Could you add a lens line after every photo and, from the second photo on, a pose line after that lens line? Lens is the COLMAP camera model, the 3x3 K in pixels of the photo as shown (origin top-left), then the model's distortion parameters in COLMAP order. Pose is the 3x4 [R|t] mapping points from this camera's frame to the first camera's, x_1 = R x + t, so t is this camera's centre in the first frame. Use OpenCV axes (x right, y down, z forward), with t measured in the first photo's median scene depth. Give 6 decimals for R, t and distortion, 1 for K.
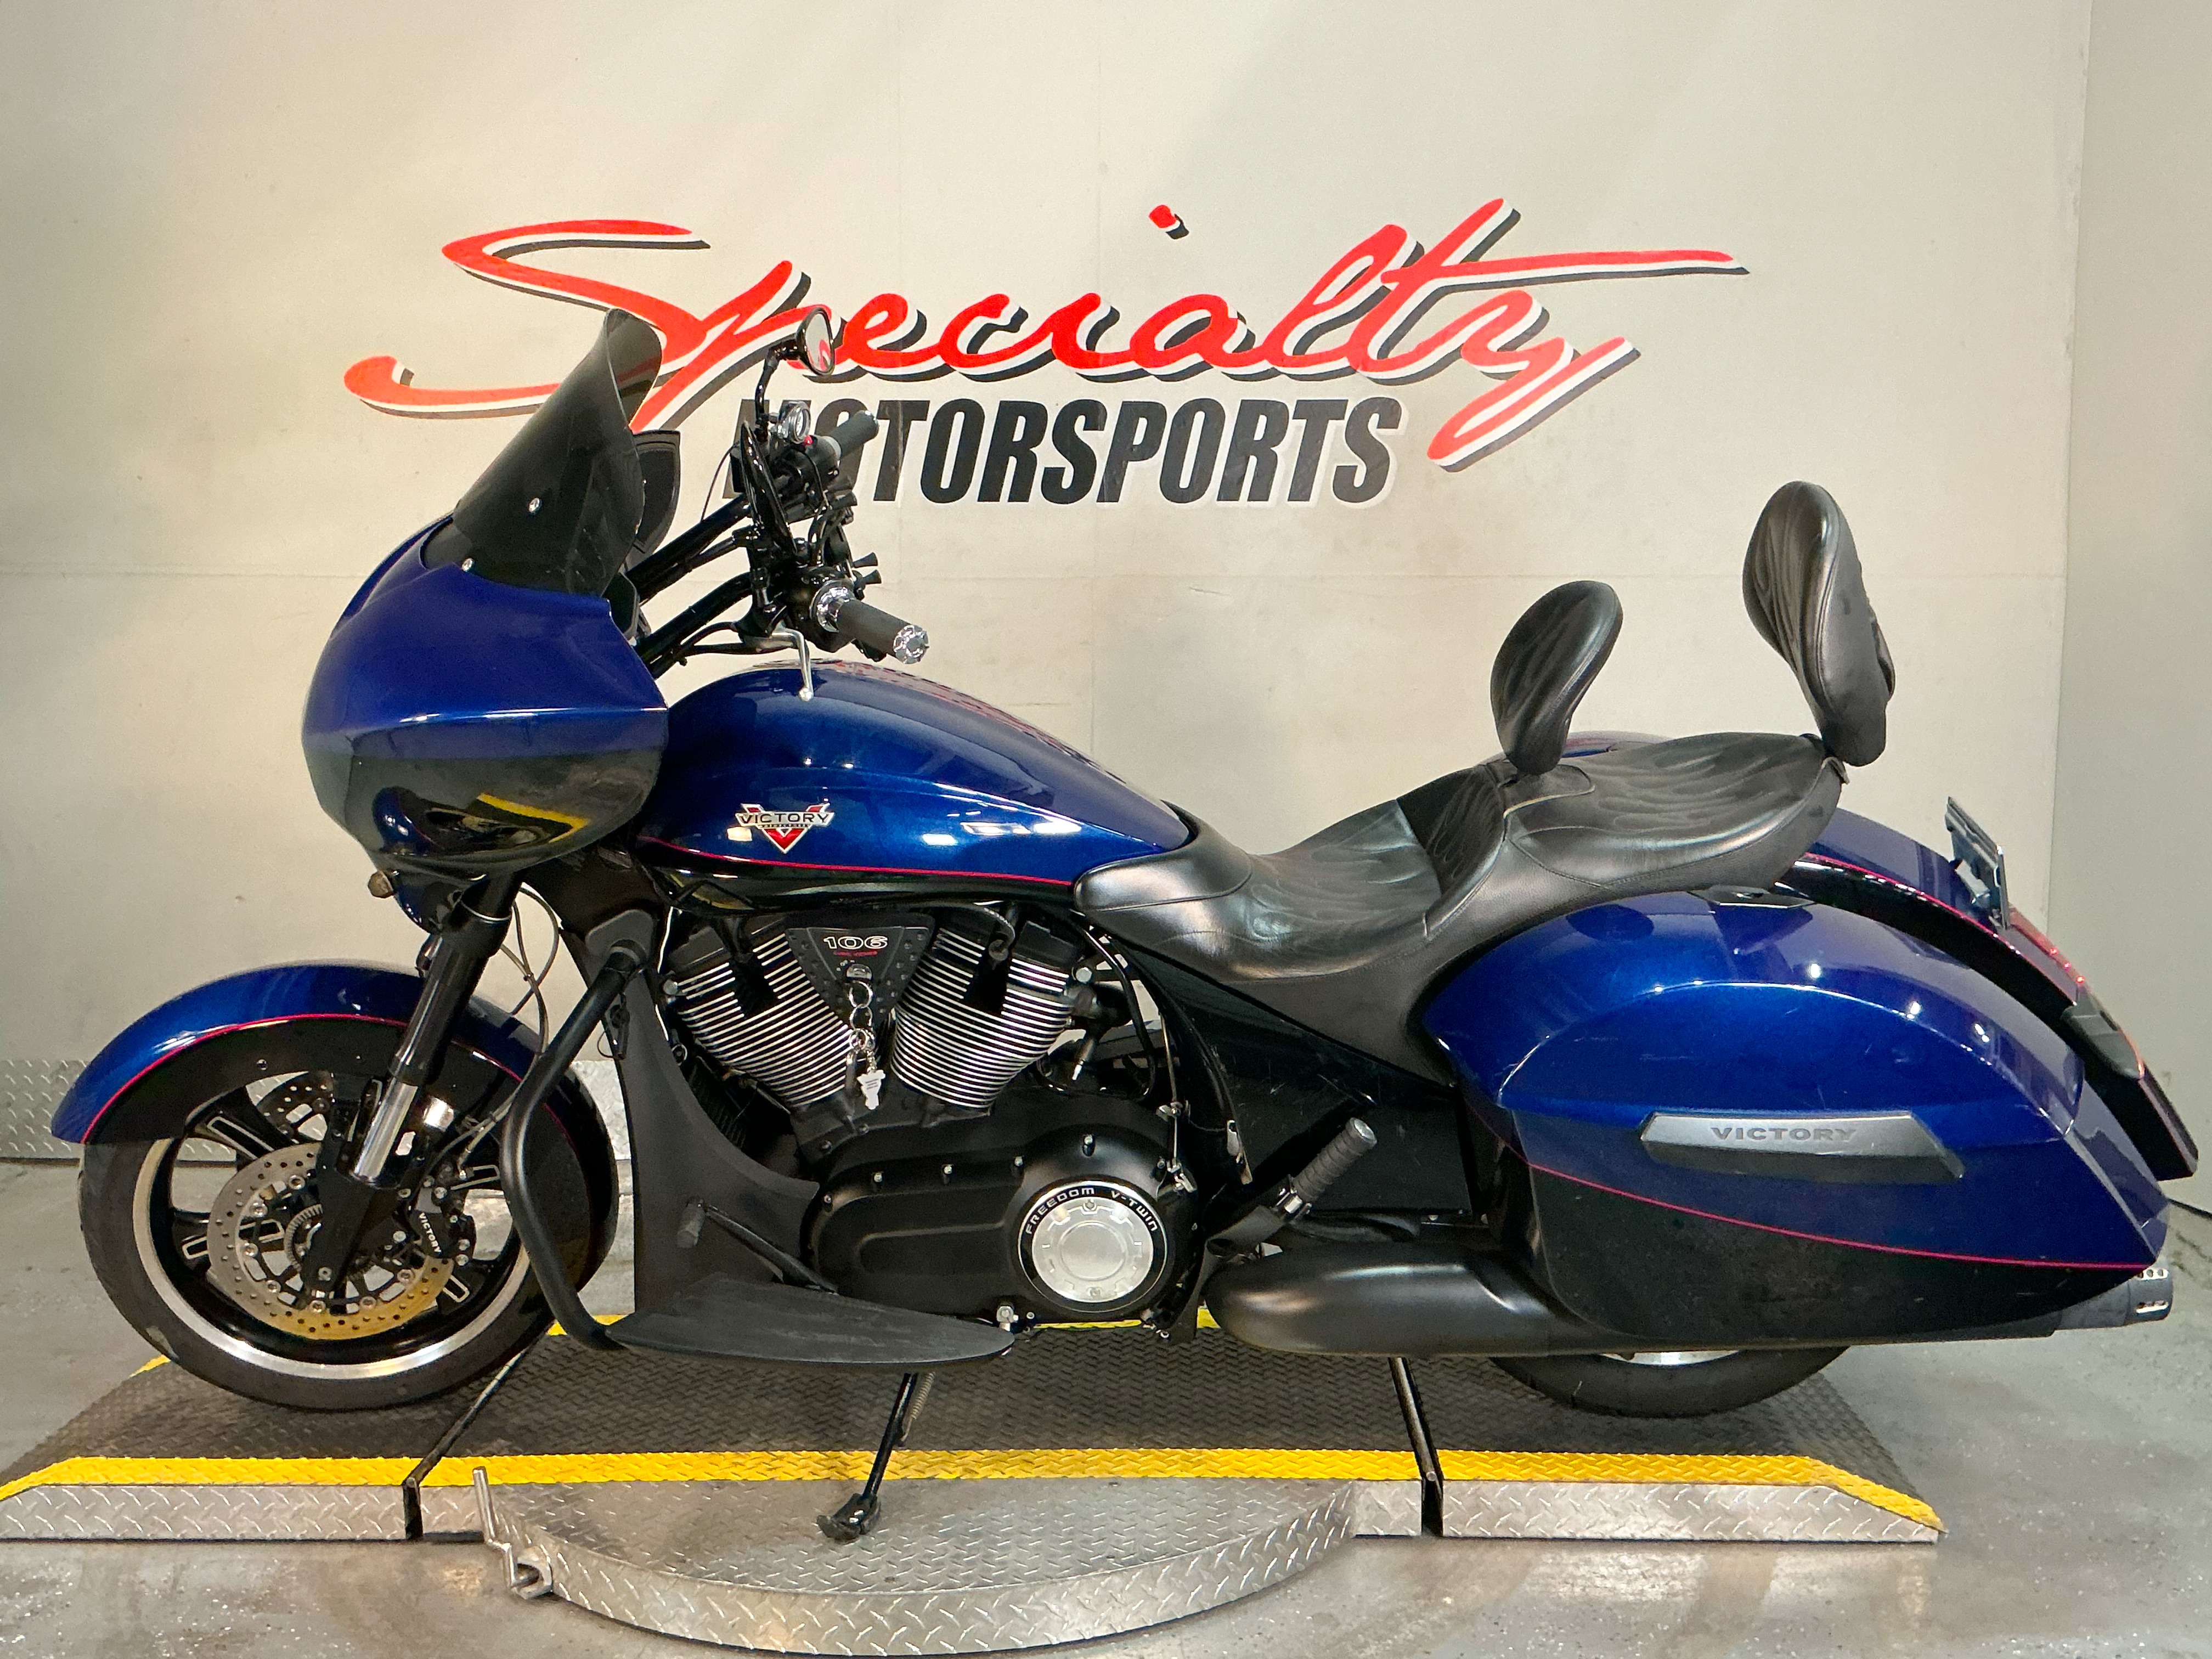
lens RADIAL K [[2184.6, 0, 1106.0], [0, 2184.6, 829.5], [0, 0, 1]] dist [0.167315, -0.396641]
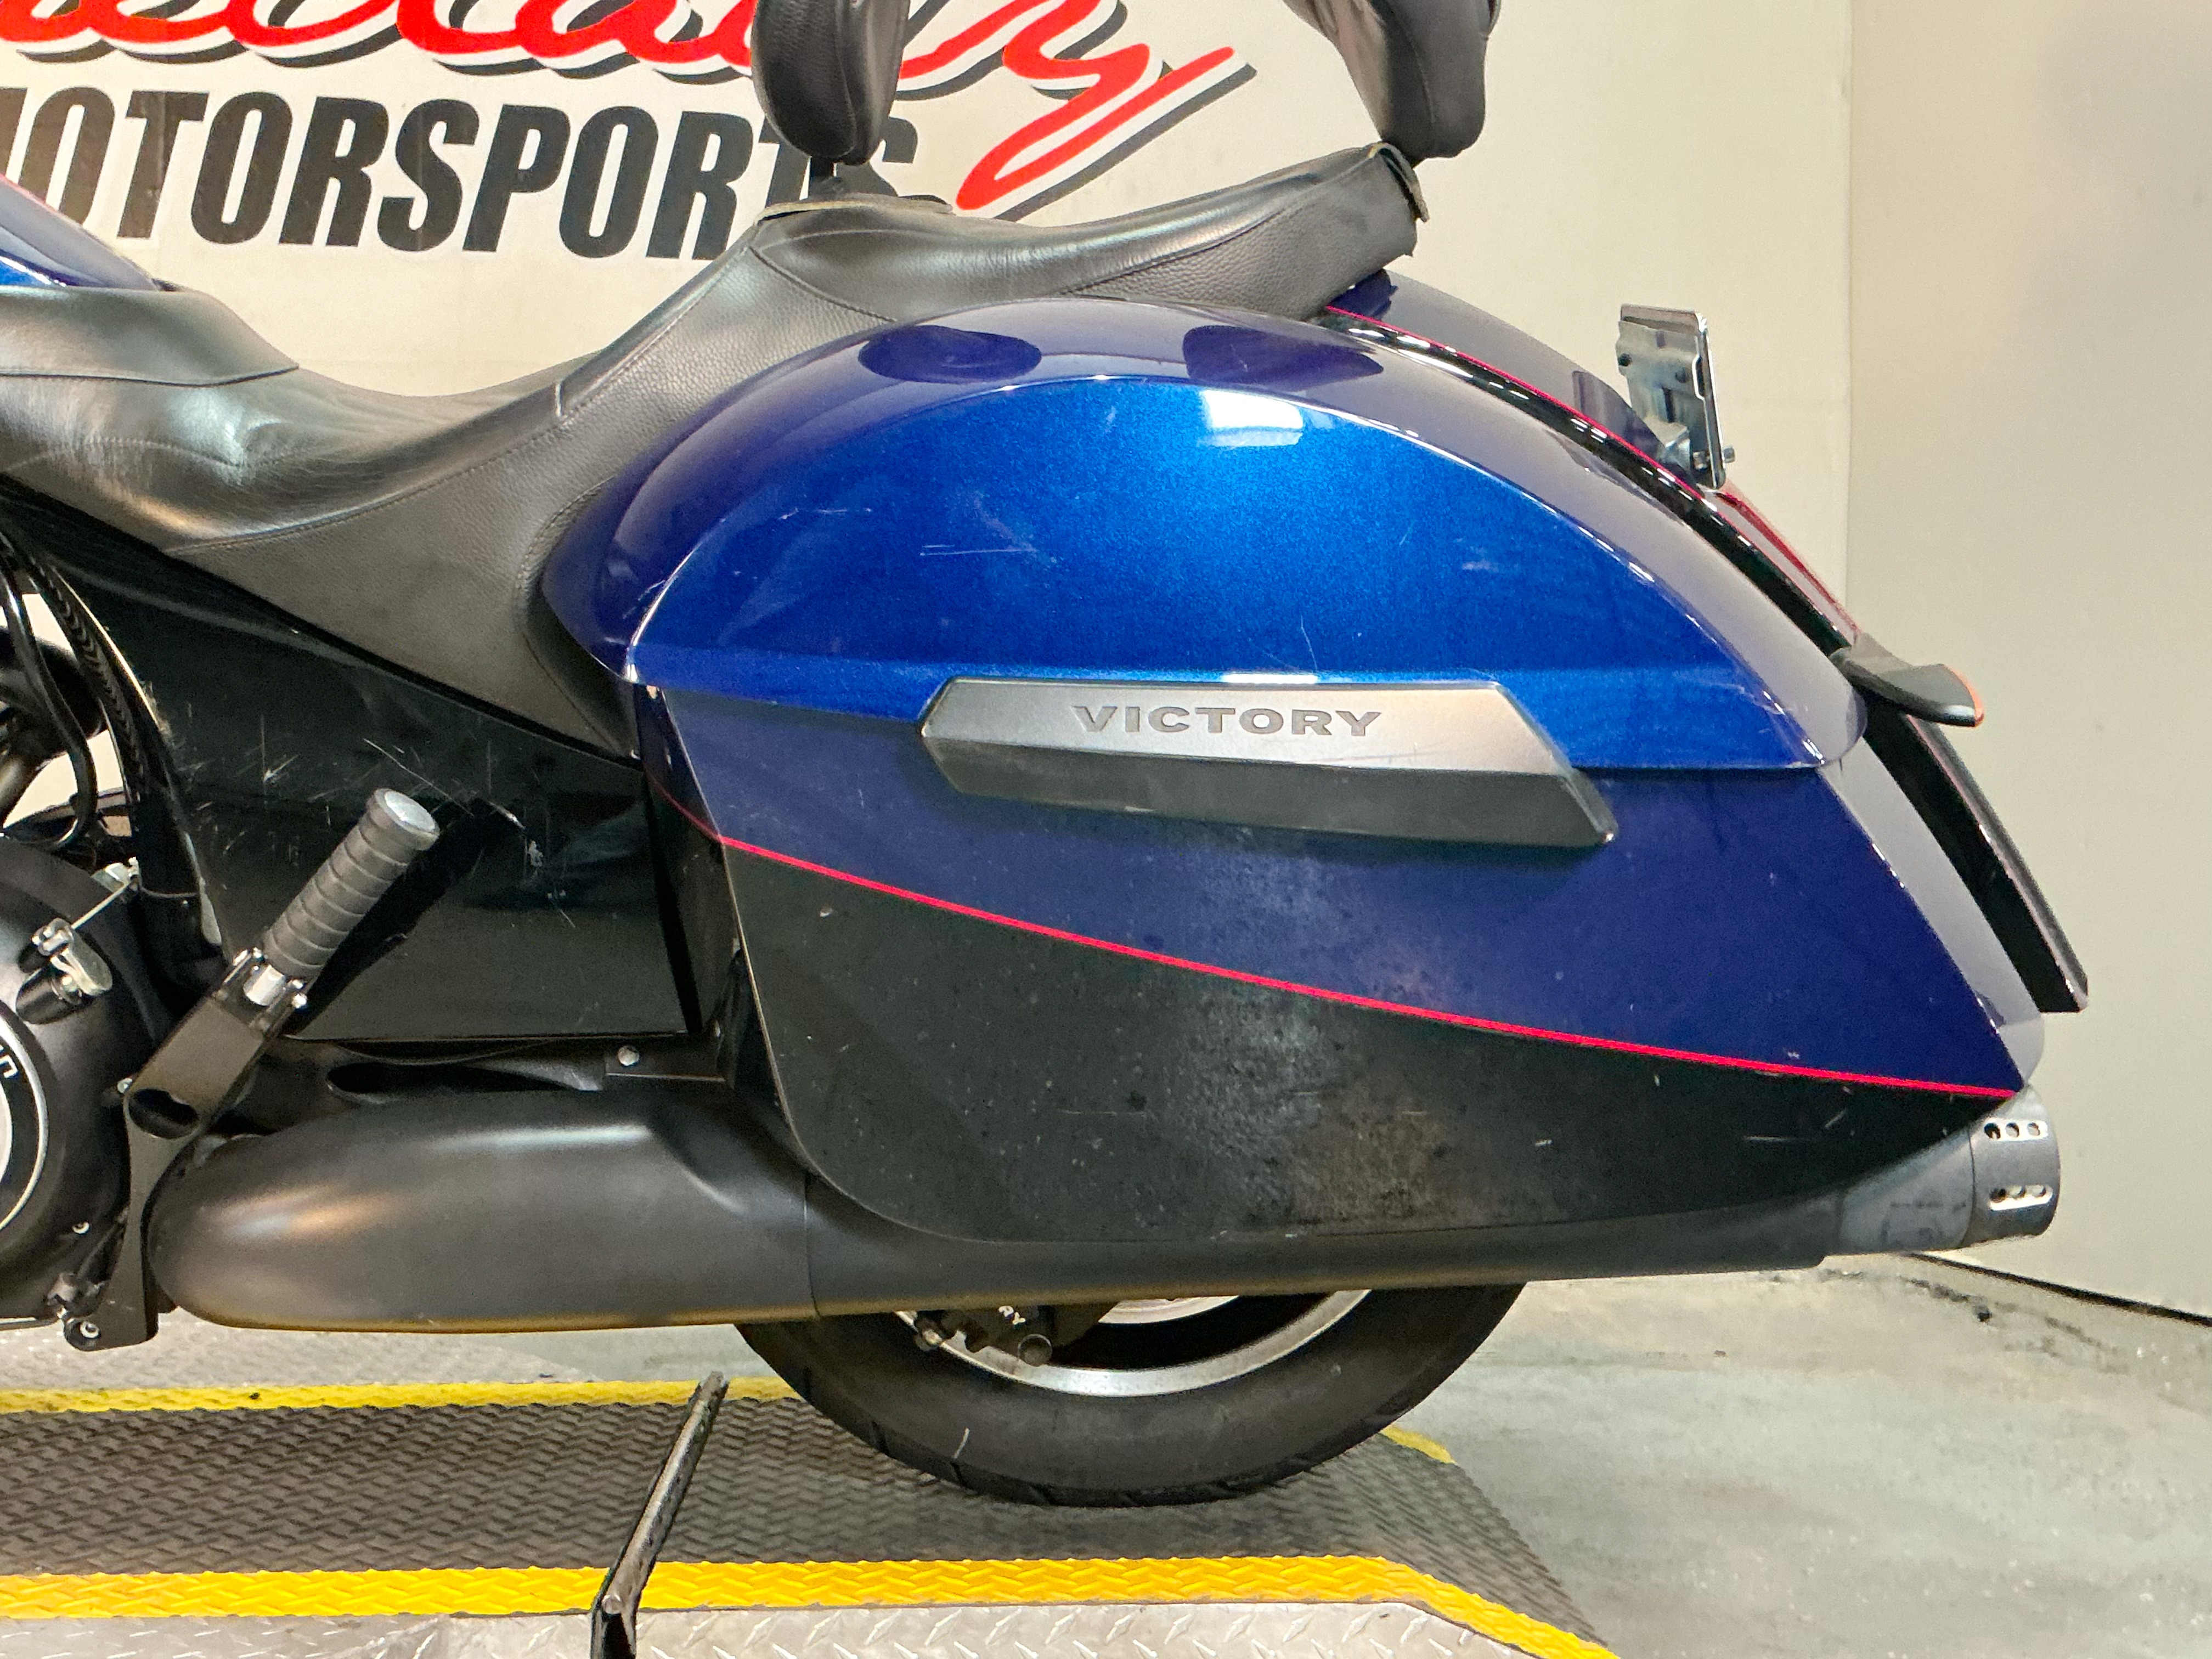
lens RADIAL K [[2413.3, 0, 1106.0], [0, 2413.3, 829.5], [0, 0, 1]] dist [0.174651, -0.437885]
pose [[0.994957, 0.016436, 0.098948, 0.121797], [-0.004650, 0.992981, -0.118186, 0.114593], [-0.100196, 0.117130, 0.988049, 0.269499]]
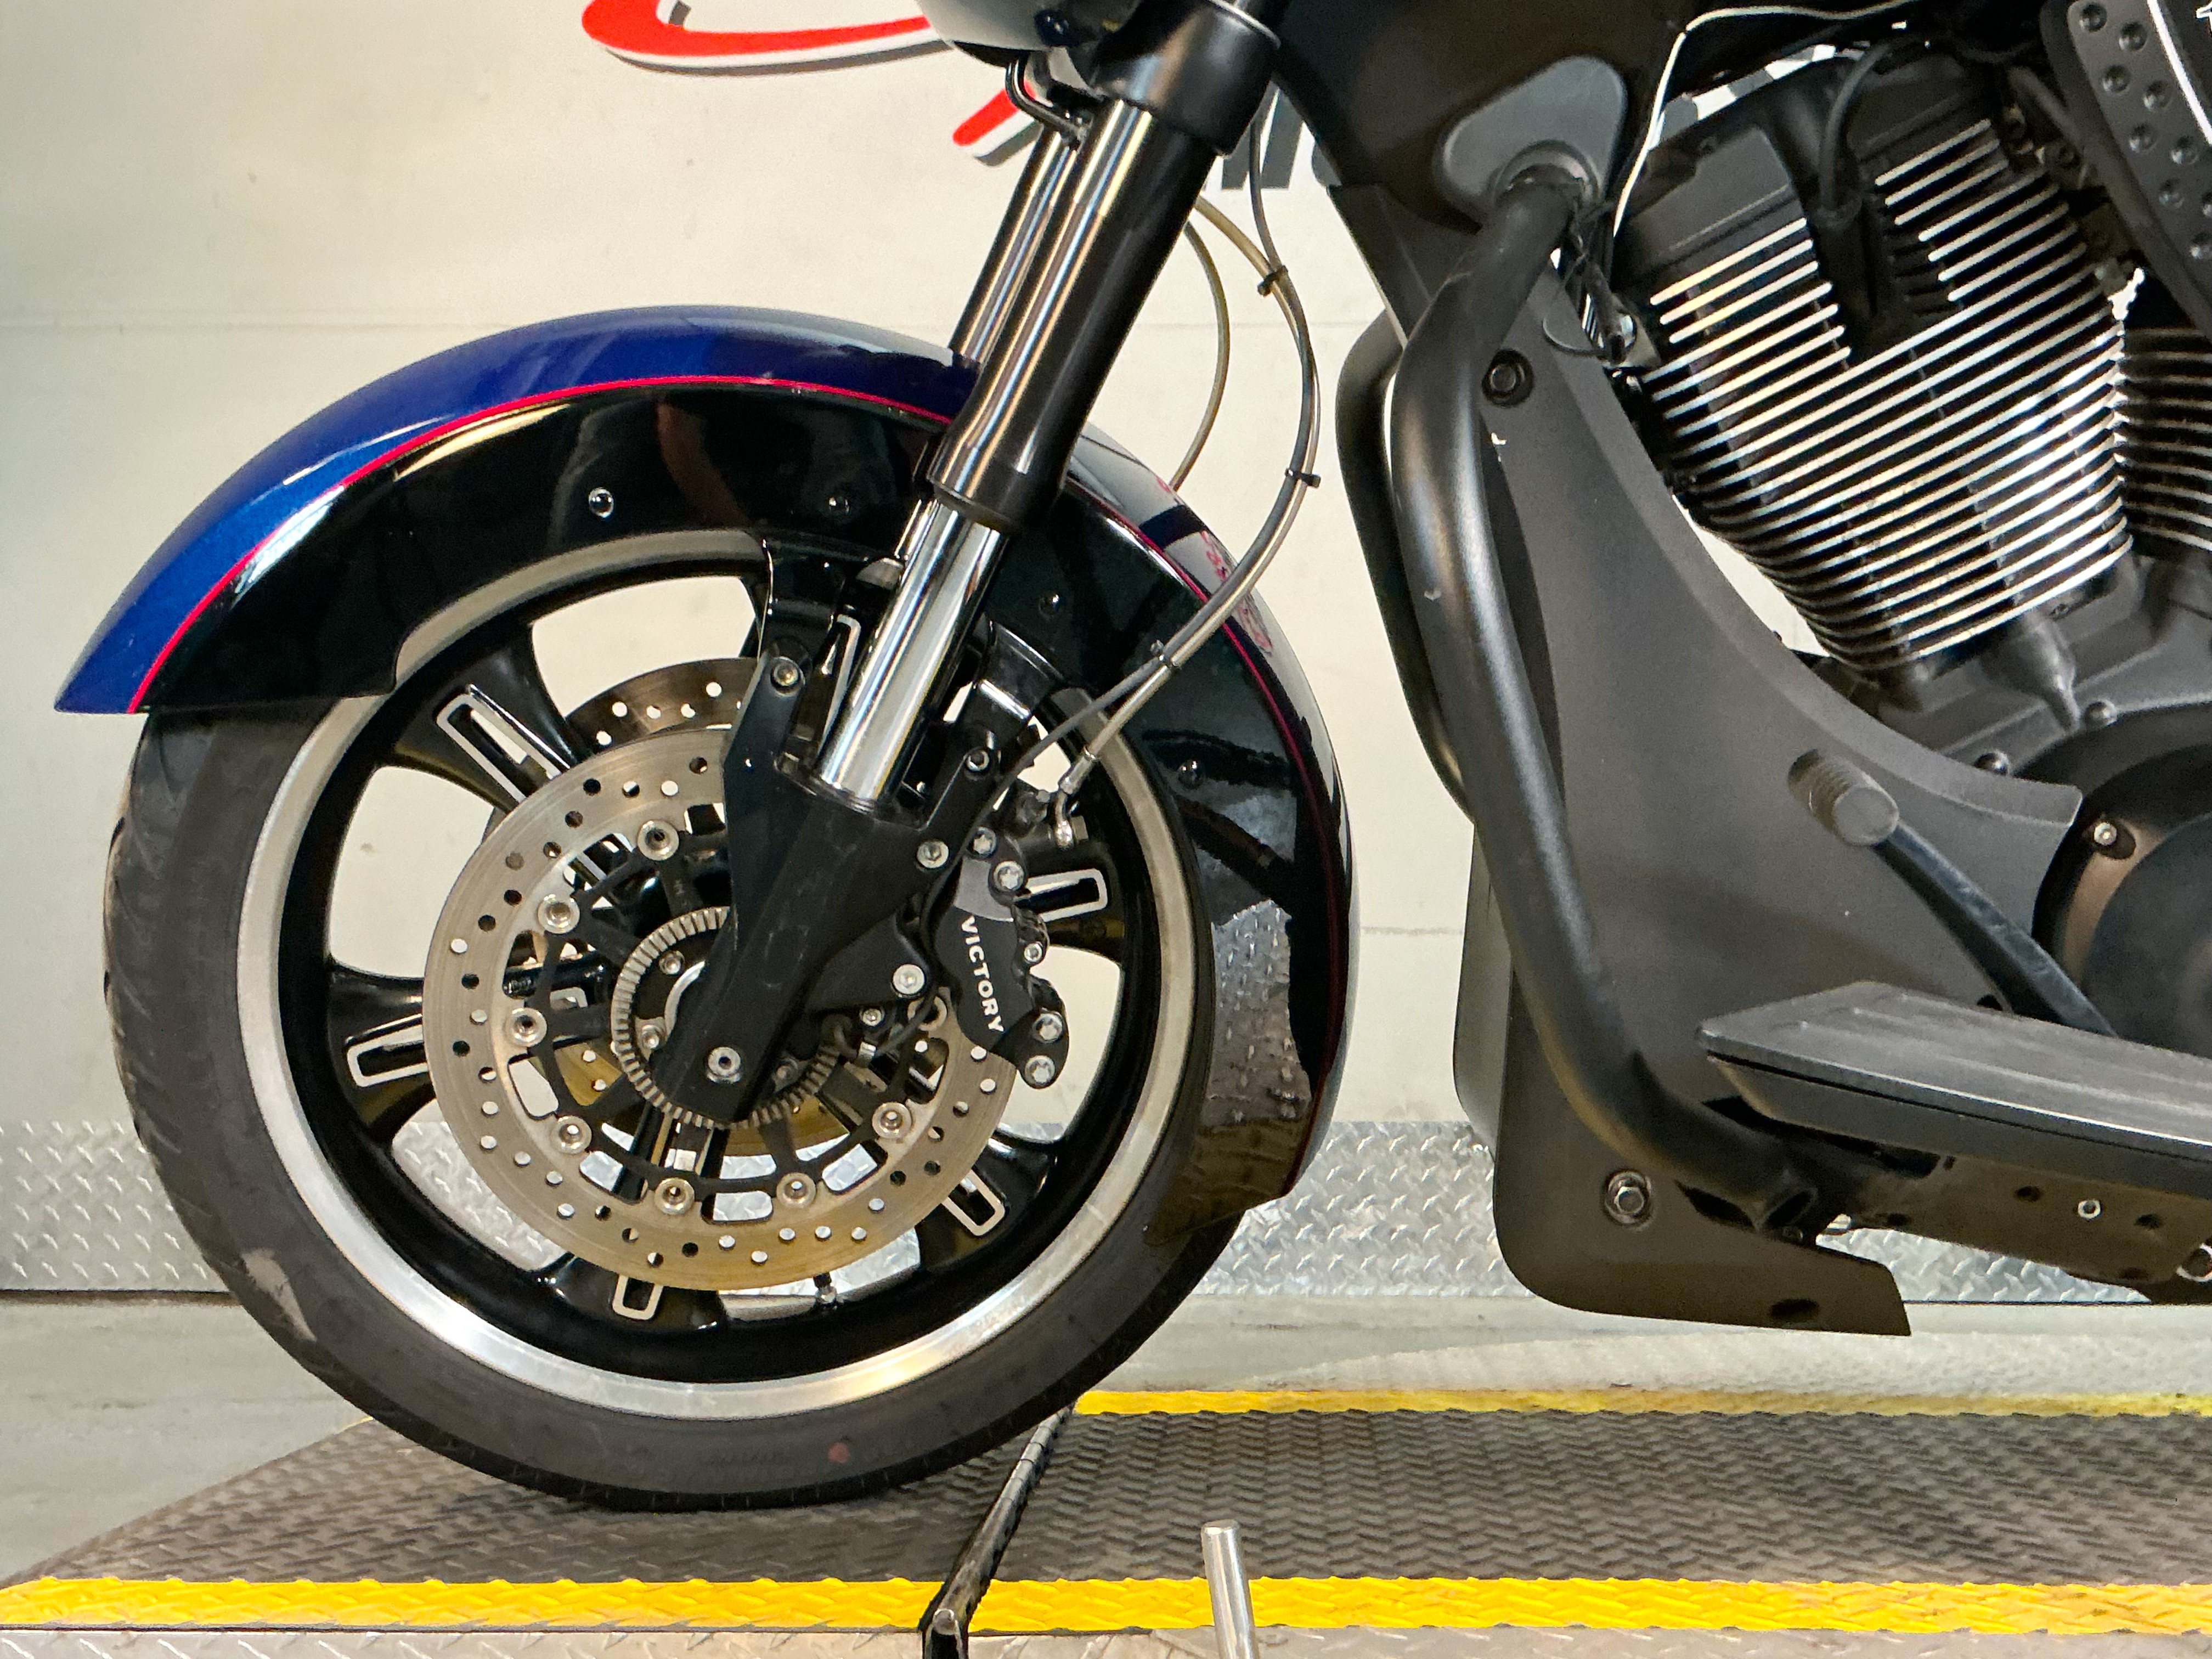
lens RADIAL K [[2476.9, 0, 1106.0], [0, 2476.9, 829.5], [0, 0, 1]] dist [0.127087, -0.228150]
pose [[0.999057, 0.002210, -0.043368, -0.167984], [-0.009525, 0.985537, -0.169192, 0.146990], [0.042367, 0.169445, 0.984629, 0.357437]]
